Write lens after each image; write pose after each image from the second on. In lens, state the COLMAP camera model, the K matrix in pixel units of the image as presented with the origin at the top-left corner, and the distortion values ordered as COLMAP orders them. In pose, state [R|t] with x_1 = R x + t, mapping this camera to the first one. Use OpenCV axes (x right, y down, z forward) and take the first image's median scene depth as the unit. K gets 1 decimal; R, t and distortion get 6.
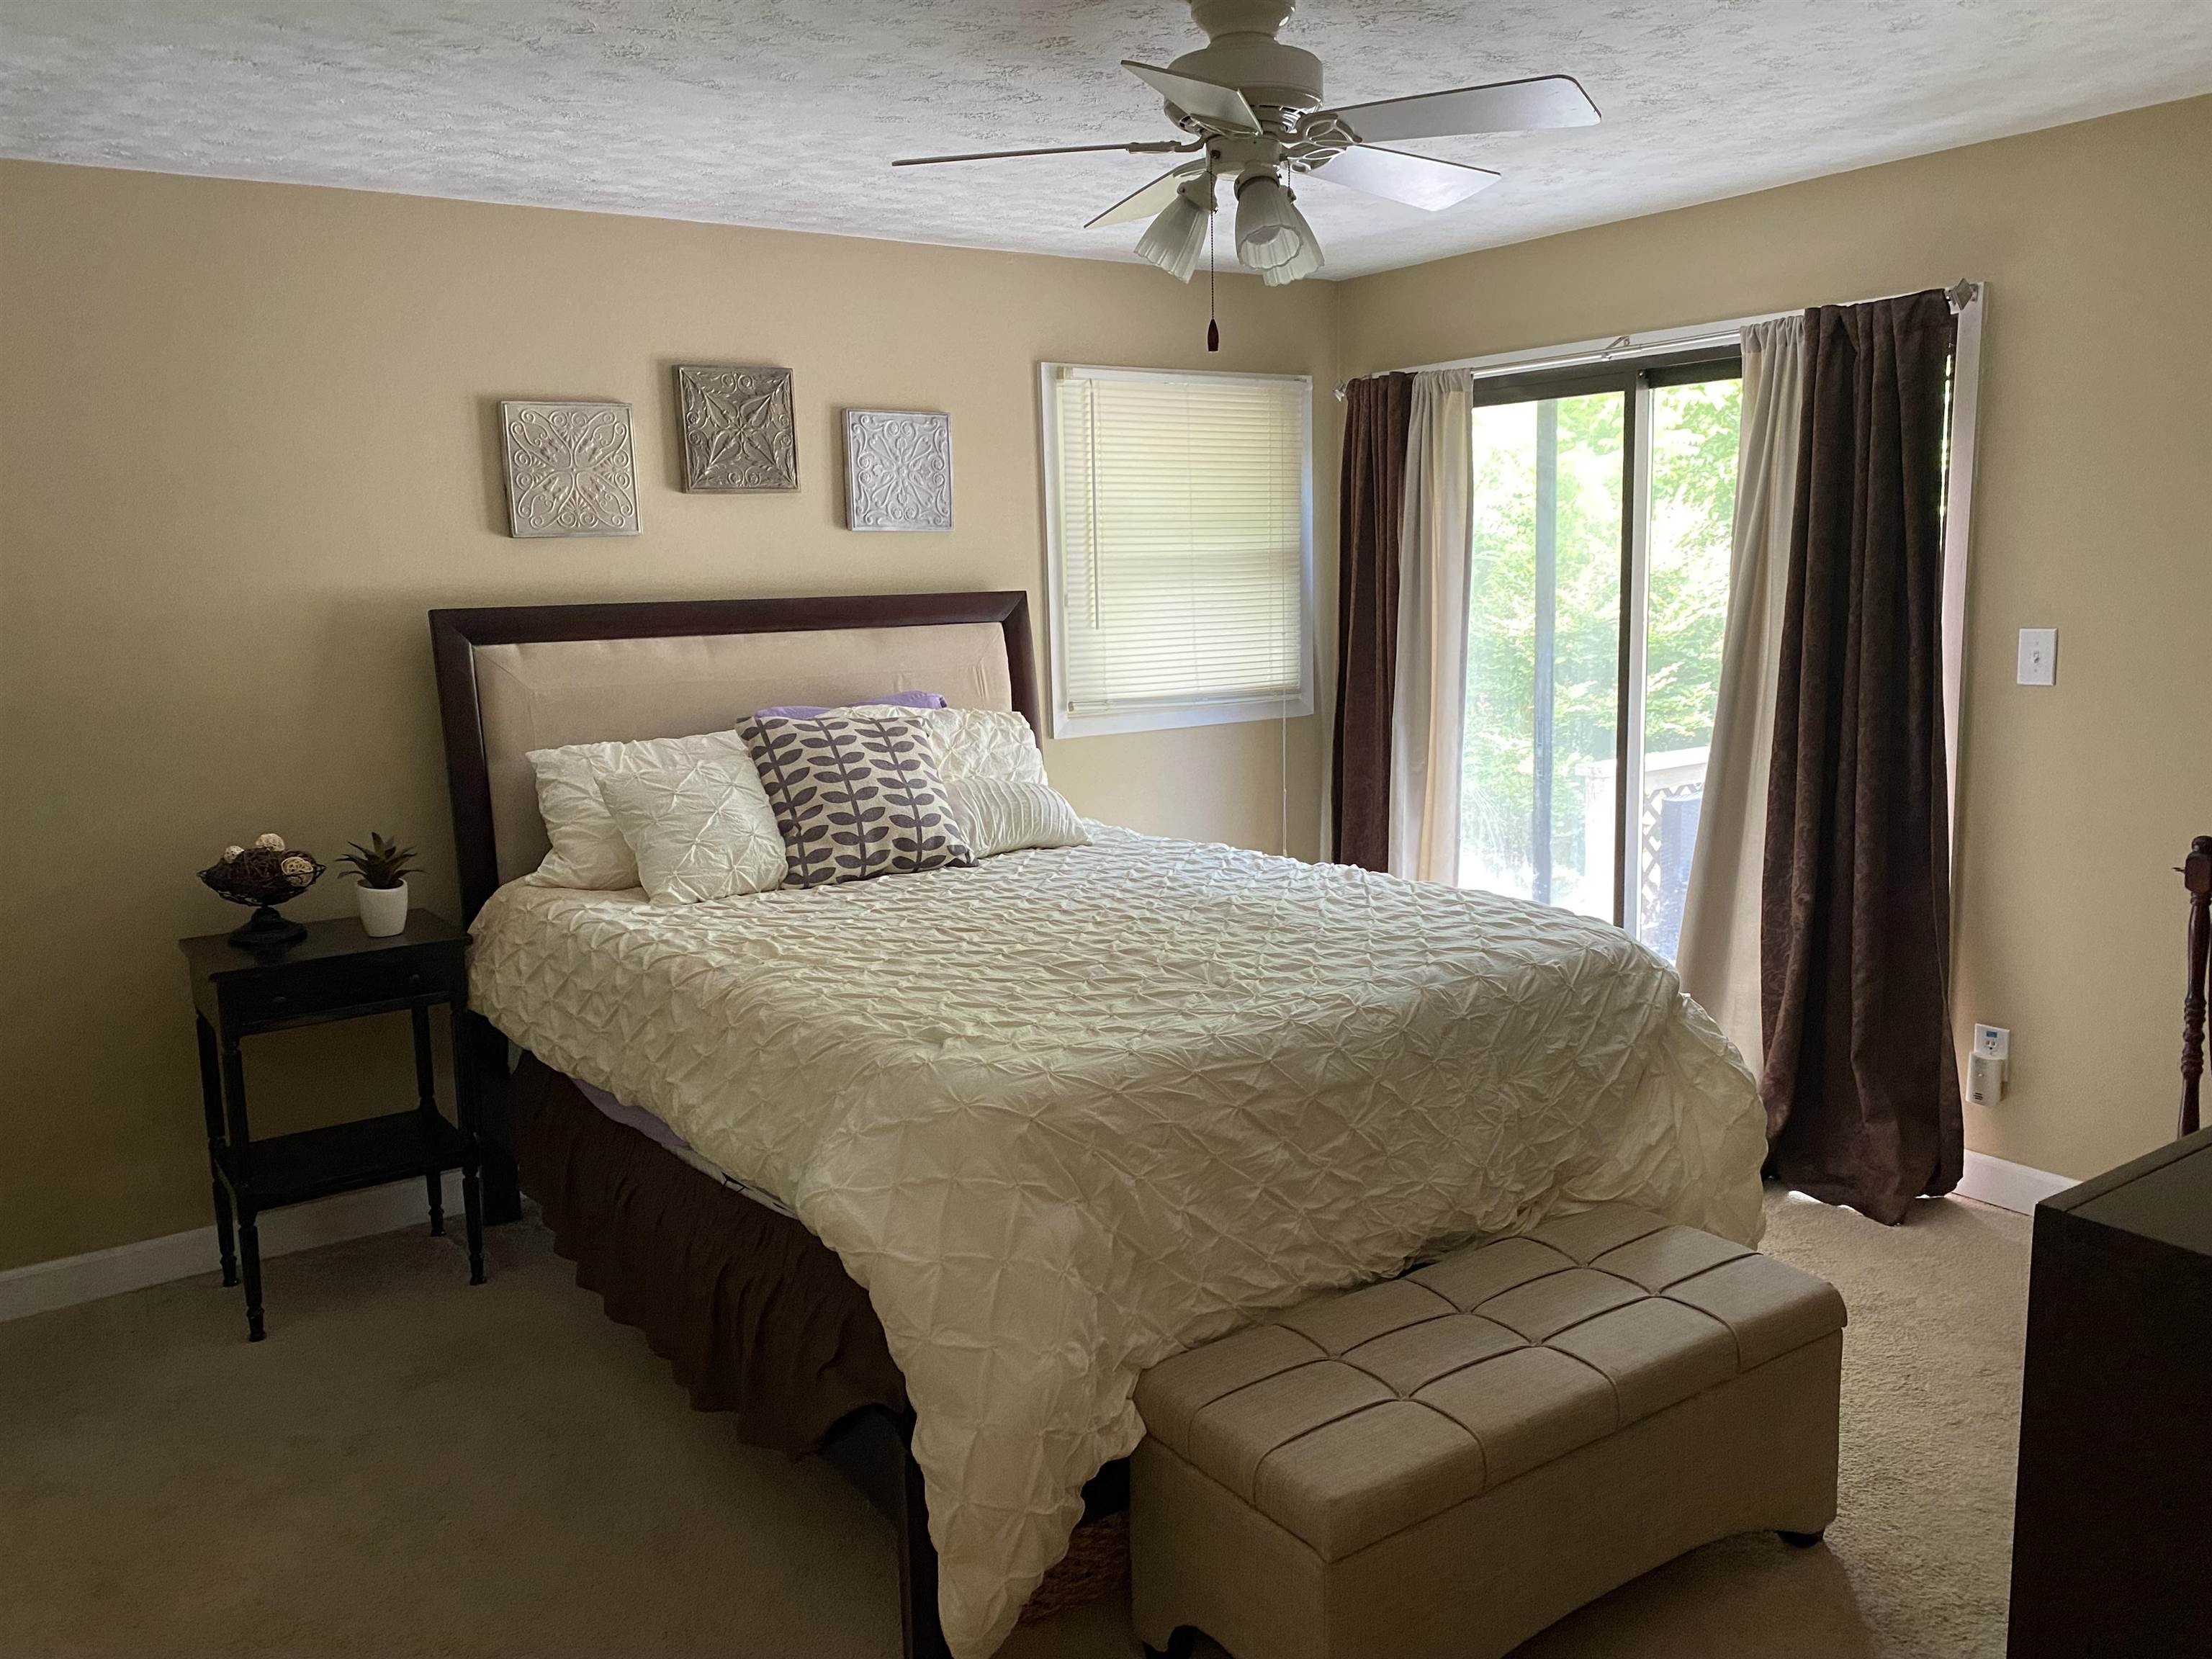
lens RADIAL K [[1680.4, 0, 1106.0], [0, 1680.4, 829.5], [0, 0, 1]] dist [0.003962, -0.005659]
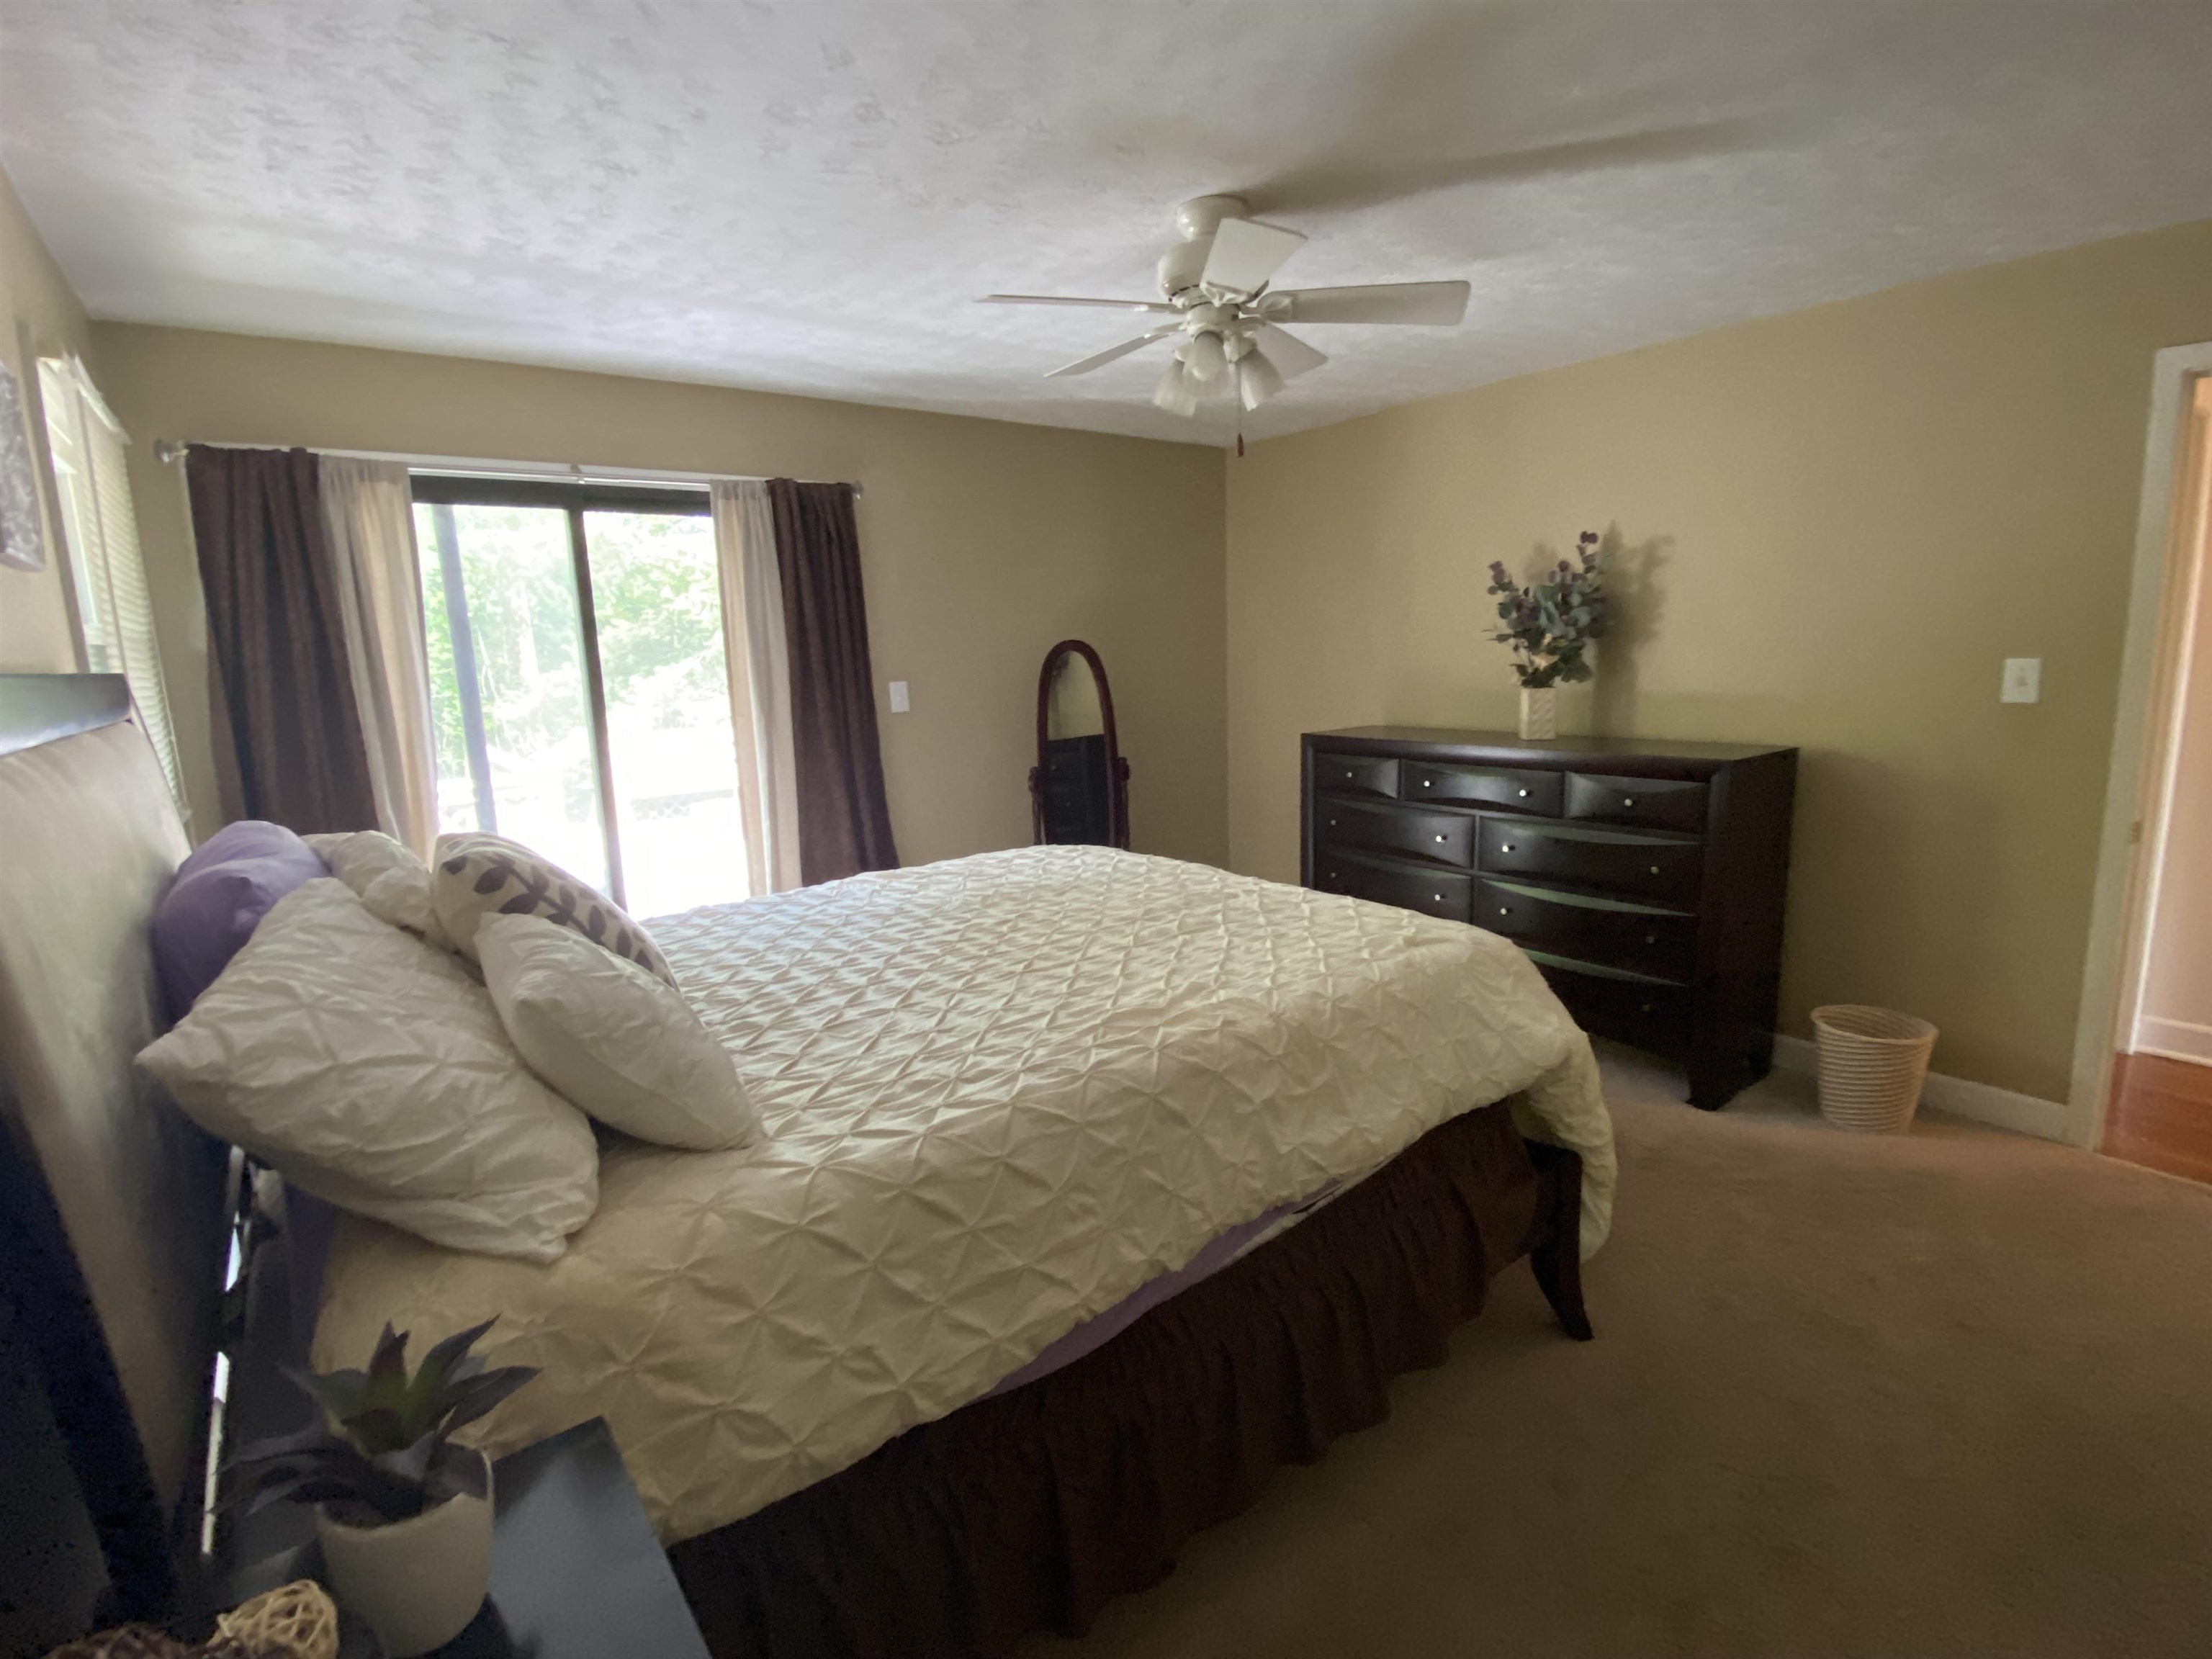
lens RADIAL K [[1055.2, 0, 1106.0], [0, 1055.2, 829.5], [0, 0, 1]] dist [-0.000590, -0.000163]
pose [[-0.060637, -0.141500, 0.988079, -0.529271], [0.198477, 0.968425, 0.150866, -0.079335], [-0.978228, 0.205259, -0.030638, 0.727403]]
